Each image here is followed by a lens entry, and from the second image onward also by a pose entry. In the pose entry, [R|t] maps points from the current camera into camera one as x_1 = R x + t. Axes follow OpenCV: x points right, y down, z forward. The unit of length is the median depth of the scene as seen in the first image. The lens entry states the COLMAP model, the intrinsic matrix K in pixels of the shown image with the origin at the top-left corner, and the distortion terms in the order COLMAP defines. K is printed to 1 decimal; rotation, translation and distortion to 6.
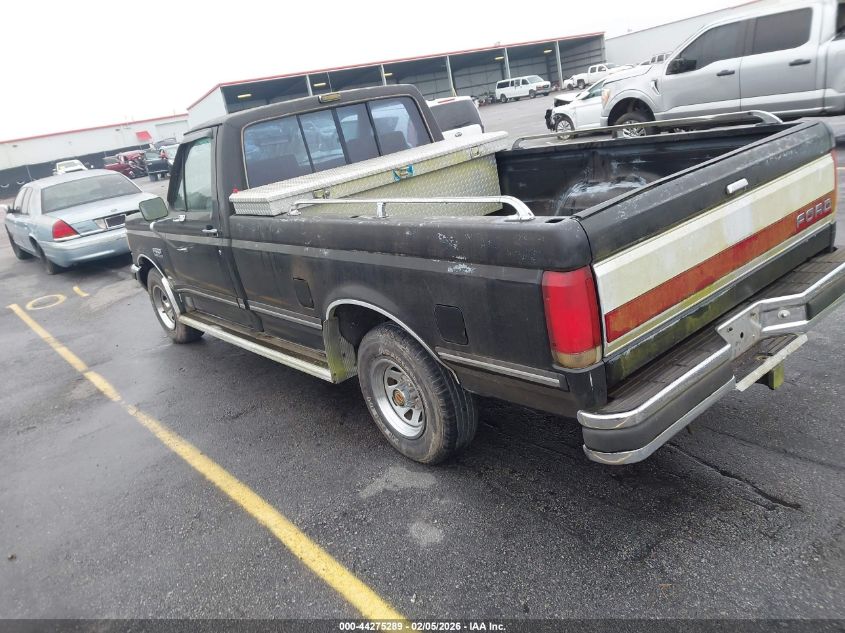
lens RADIAL K [[668.4, 0, 422.5], [0, 668.4, 316.5], [0, 0, 1]] dist [0.029373, -0.001786]
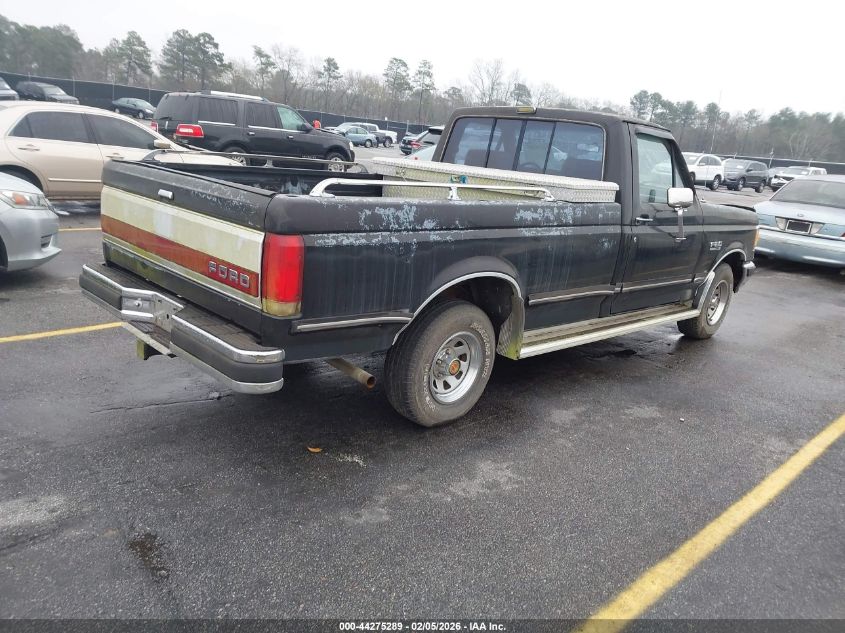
lens RADIAL K [[668.4, 0, 422.5], [0, 668.4, 316.5], [0, 0, 1]] dist [0.029373, -0.001786]
pose [[0.060307, 0.431413, -0.900136, 1.674045], [-0.407601, 0.833812, 0.372317, -0.646194], [0.911167, 0.344443, 0.226129, 1.187557]]
